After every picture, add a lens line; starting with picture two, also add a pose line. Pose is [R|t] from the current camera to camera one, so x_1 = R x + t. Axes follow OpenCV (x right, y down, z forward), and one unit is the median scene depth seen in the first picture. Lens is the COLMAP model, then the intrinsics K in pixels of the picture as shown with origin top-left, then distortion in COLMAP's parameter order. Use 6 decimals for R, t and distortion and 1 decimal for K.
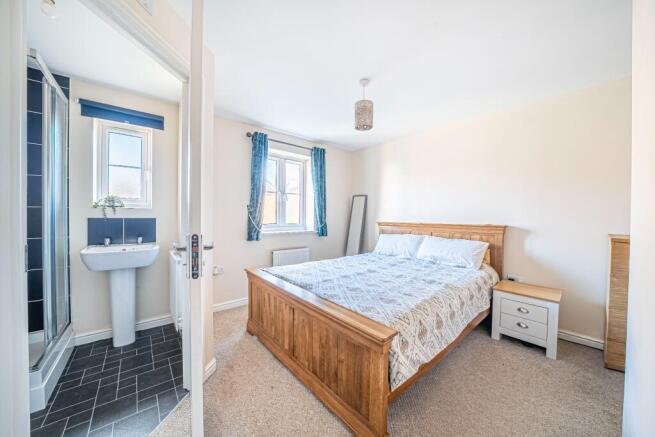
lens RADIAL K [[224.7, 0, 325.5], [0, 224.7, 218.2], [0, 0, 1]] dist [-0.022918, 0.000010]
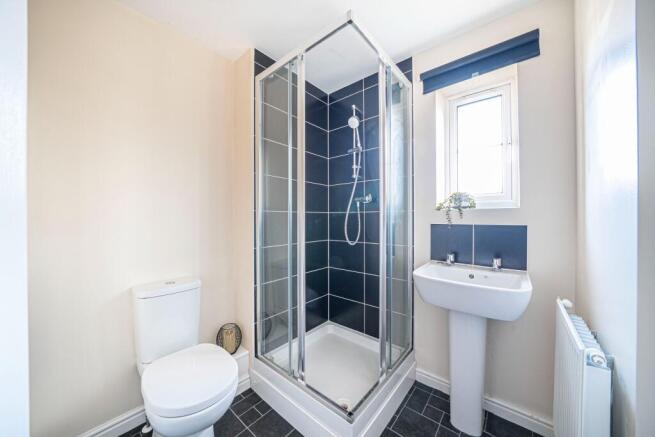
lens RADIAL K [[224.7, 0, 325.5], [0, 224.7, 218.2], [0, 0, 1]] dist [-0.022918, 0.000010]
pose [[0.179630, -0.006095, -0.983715, -0.359895], [-0.011262, 0.999903, -0.008252, -0.009709], [0.983670, 0.012561, 0.179544, 0.466442]]
